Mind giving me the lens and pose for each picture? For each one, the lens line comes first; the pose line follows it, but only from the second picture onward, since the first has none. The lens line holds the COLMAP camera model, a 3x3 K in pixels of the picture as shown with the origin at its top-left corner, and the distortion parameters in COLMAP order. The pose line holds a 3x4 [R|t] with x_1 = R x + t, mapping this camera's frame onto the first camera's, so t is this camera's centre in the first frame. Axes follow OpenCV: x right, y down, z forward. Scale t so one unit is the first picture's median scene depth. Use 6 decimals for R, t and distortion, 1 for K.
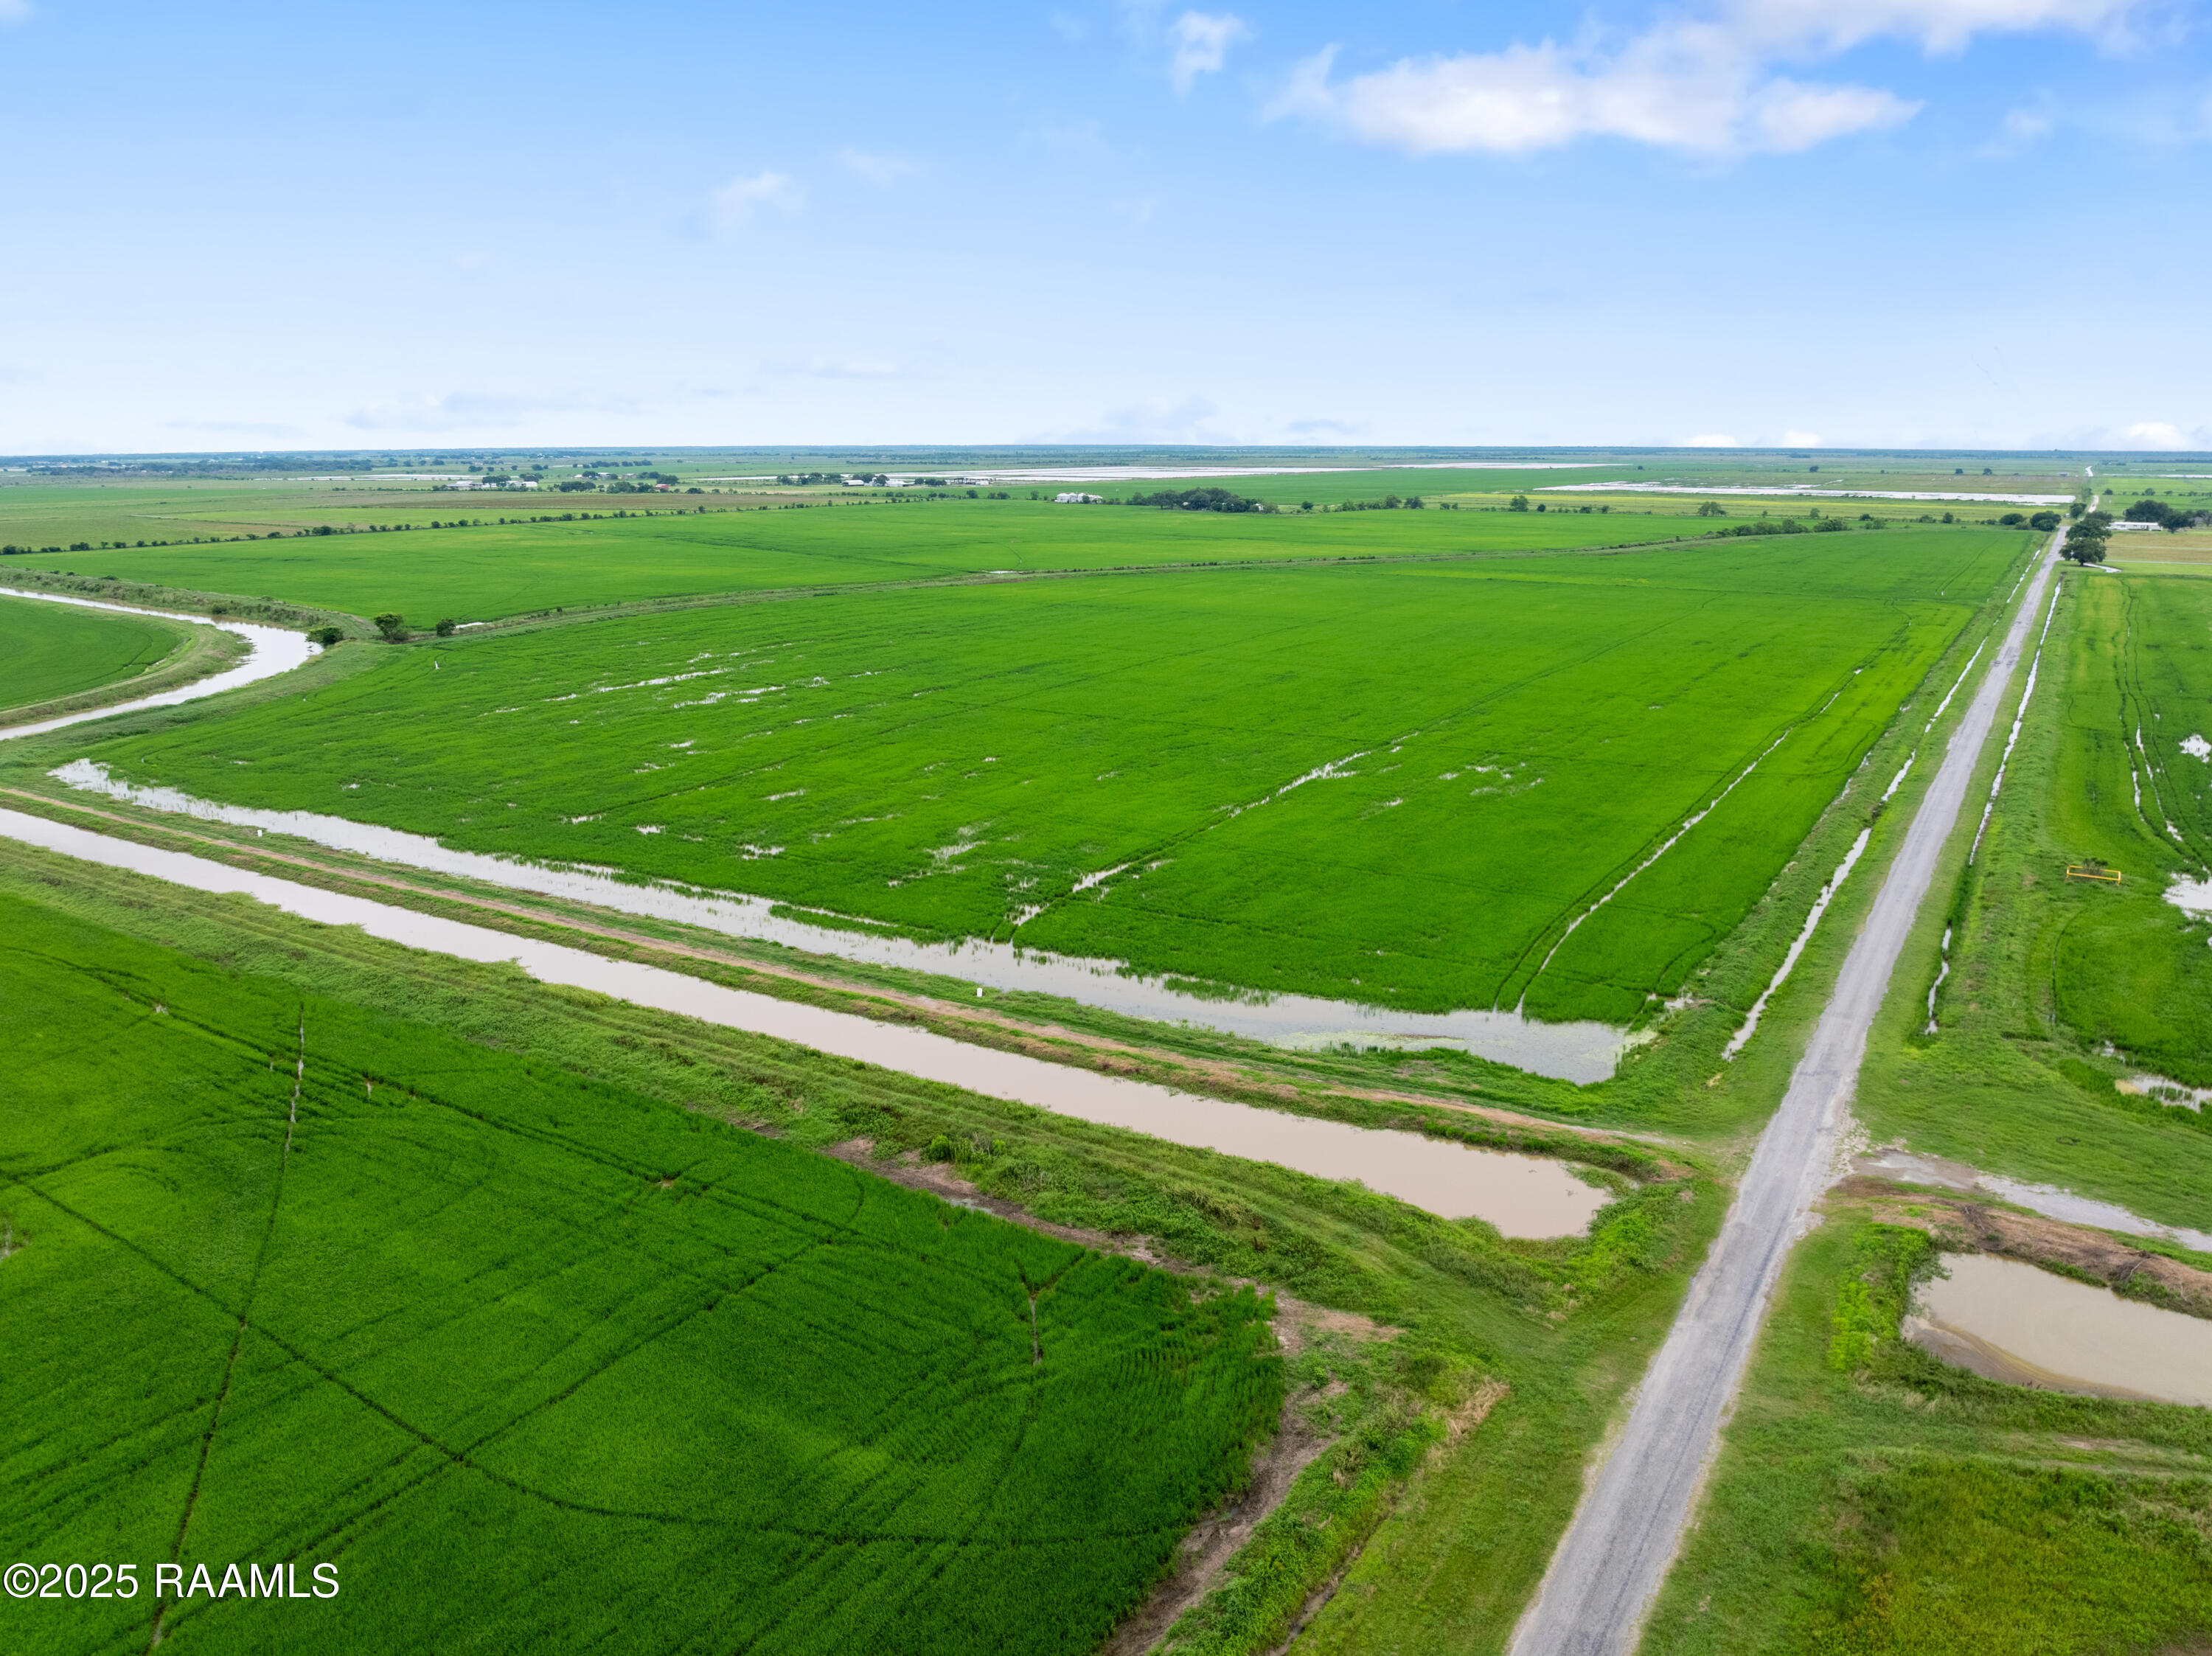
lens RADIAL K [[1565.6, 0, 1106.0], [0, 1565.6, 828.0], [0, 0, 1]] dist [-0.037732, -0.001409]
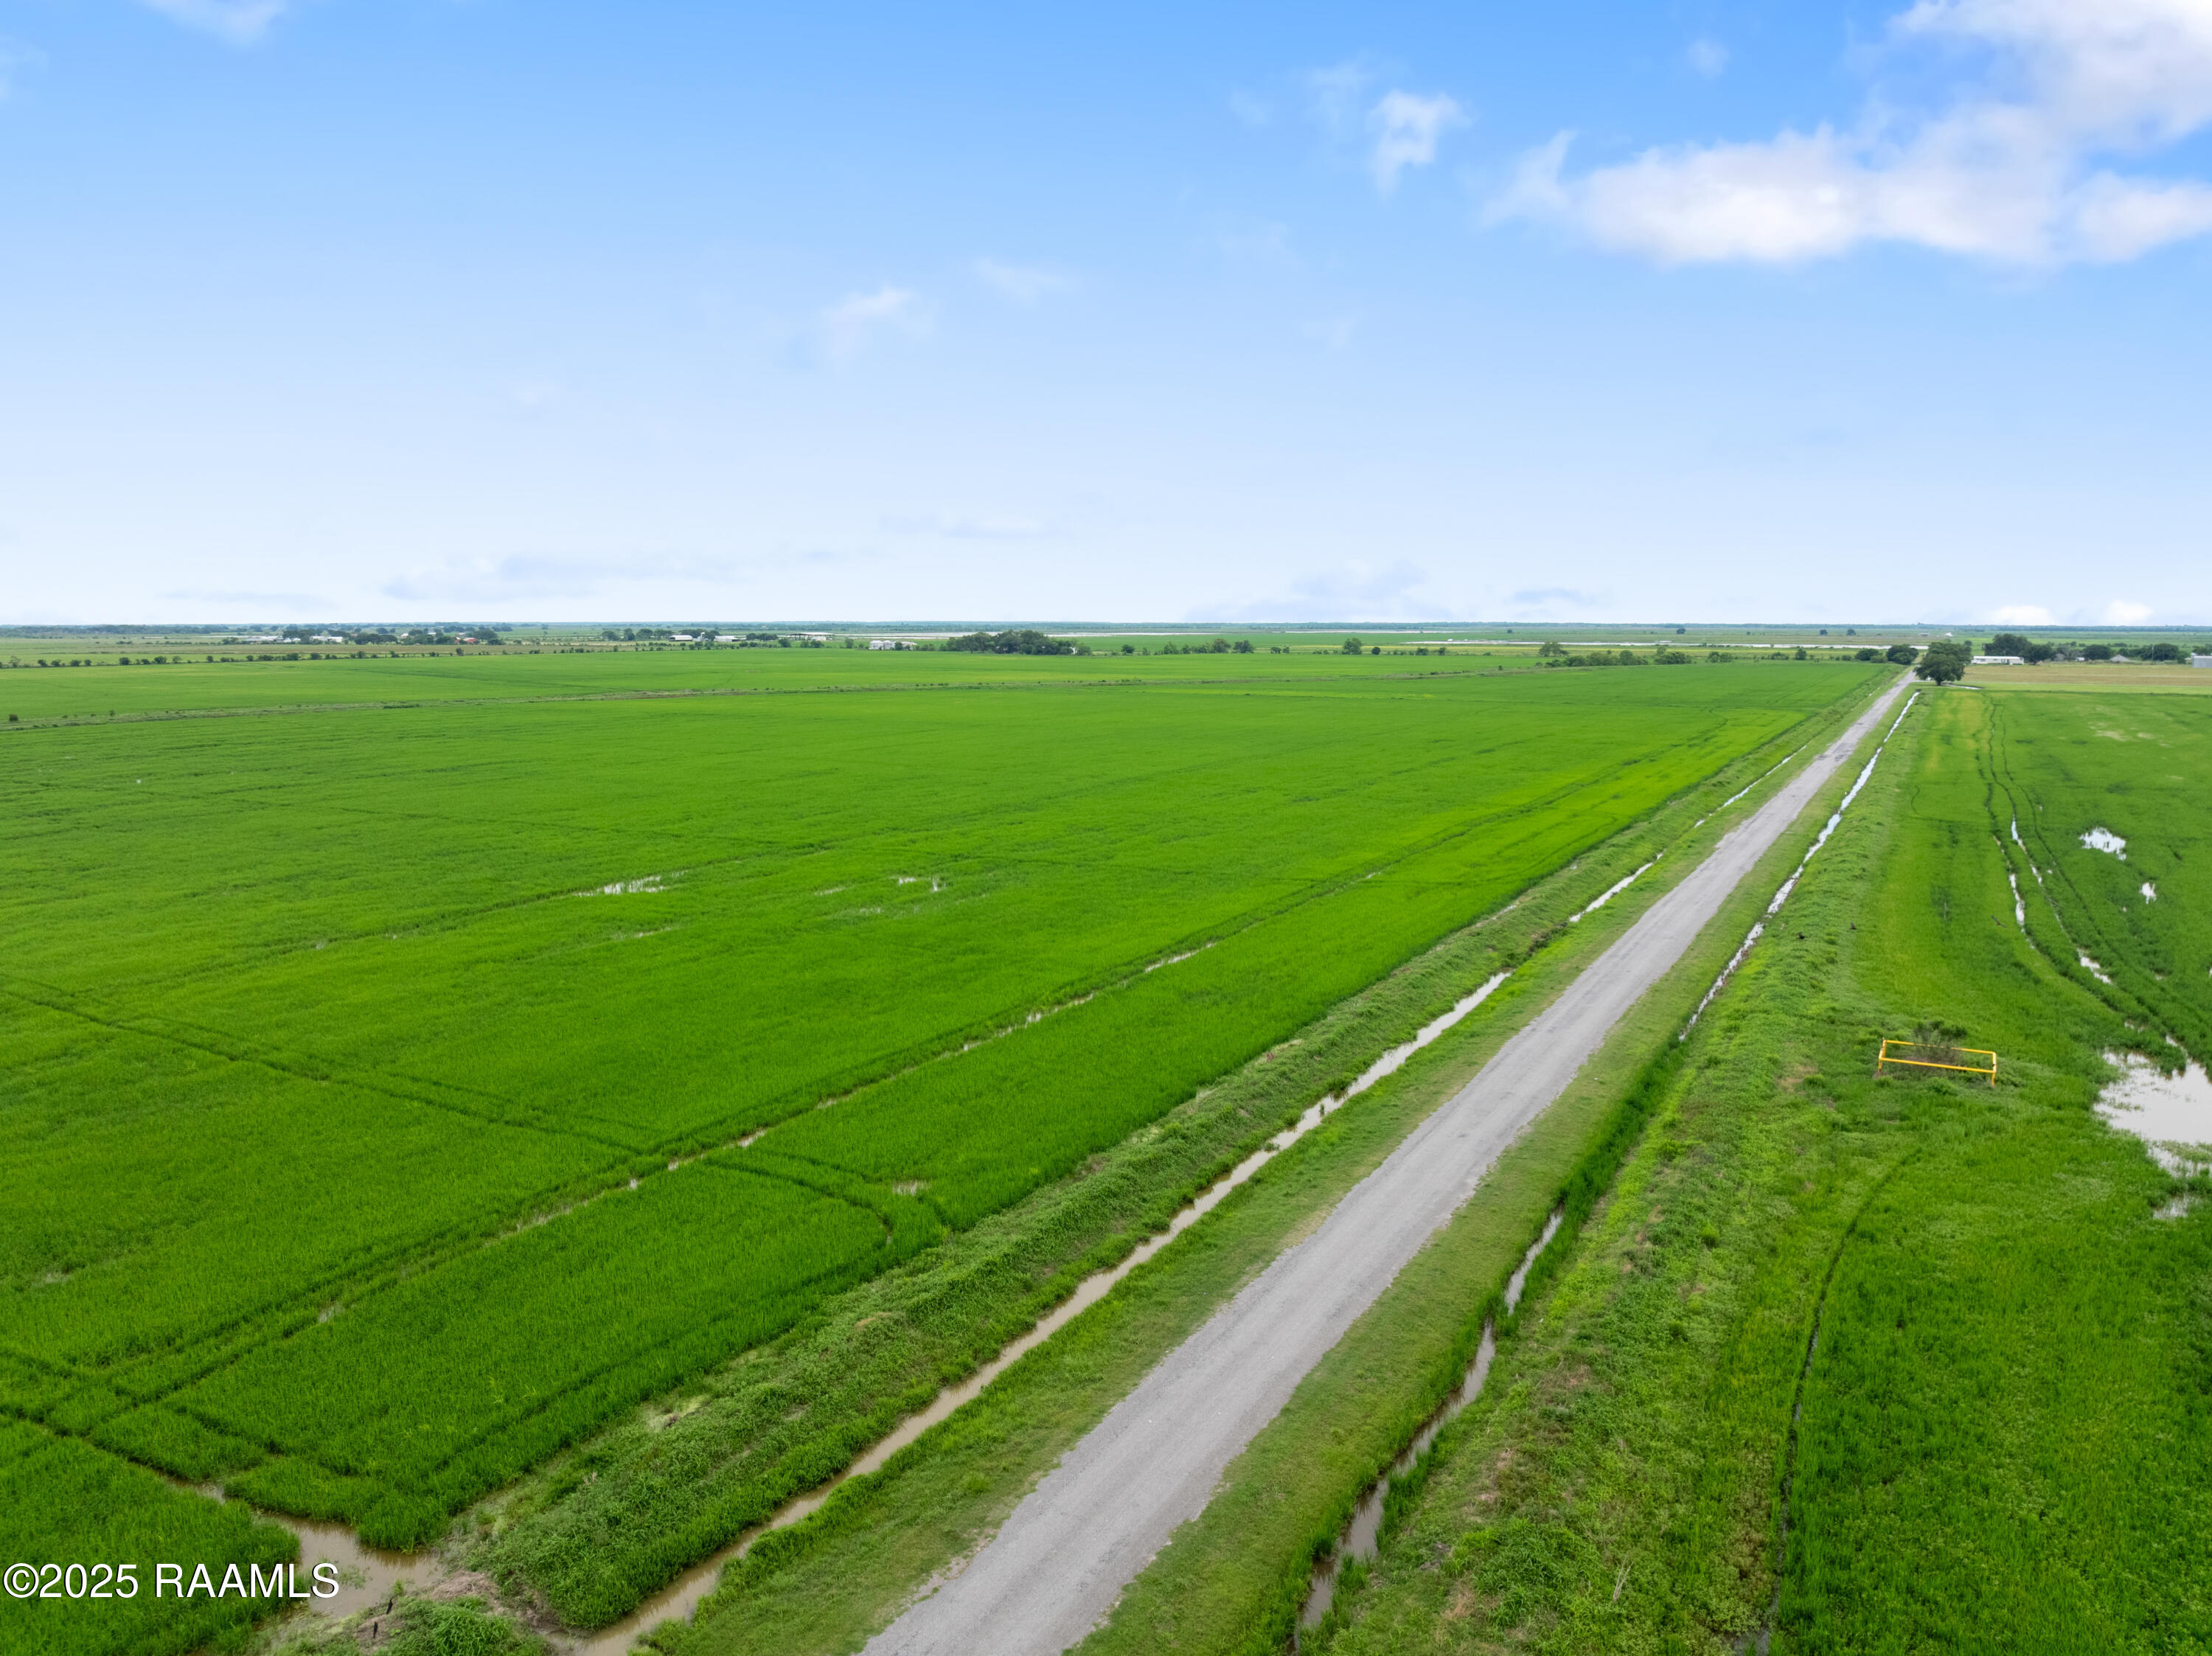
lens RADIAL K [[1568.2, 0, 1106.0], [0, 1568.2, 828.0], [0, 0, 1]] dist [-0.050243, -0.003810]
pose [[0.998313, -0.004274, 0.057899, 0.408238], [0.010700, 0.993748, -0.111137, 0.011658], [-0.057062, 0.111569, 0.992117, 0.613627]]
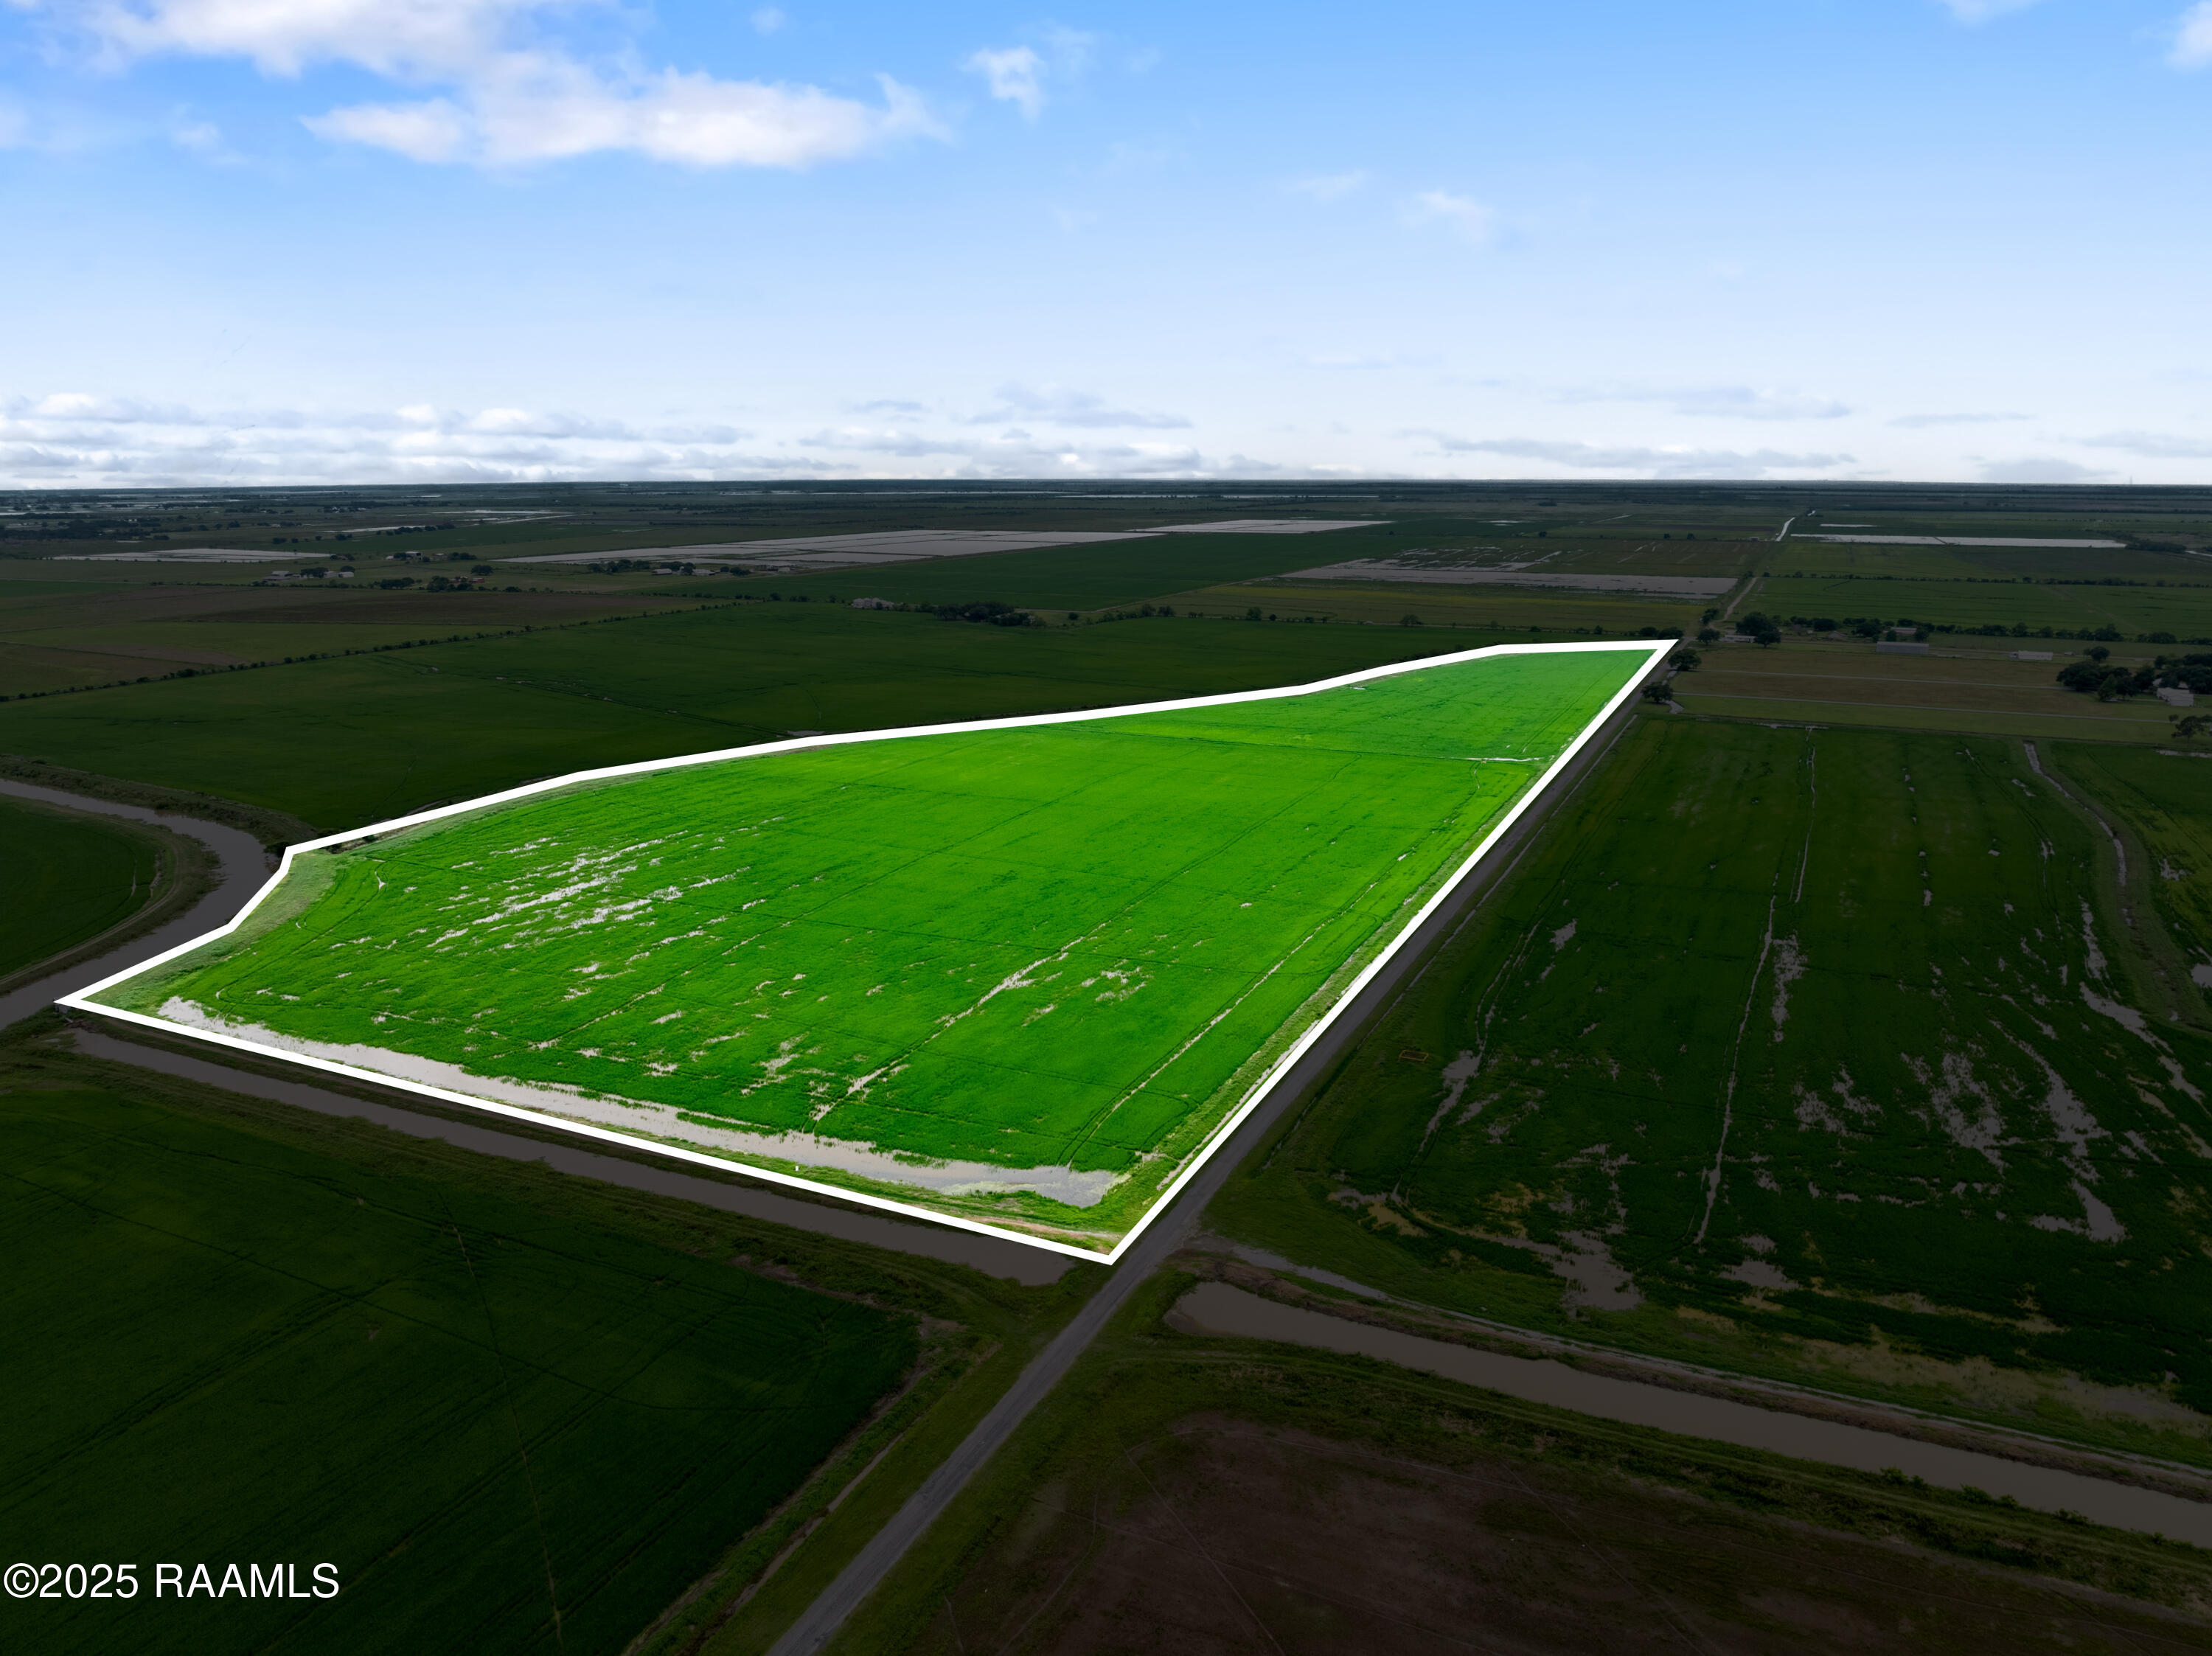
lens RADIAL K [[1547.3, 0, 1106.0], [0, 1547.3, 828.0], [0, 0, 1]] dist [-0.040896, -0.004303]
pose [[0.992206, -0.028181, 0.121377, 0.069633], [0.029780, 0.999492, -0.011381, -0.247754], [-0.120994, 0.014907, 0.992541, -0.834732]]
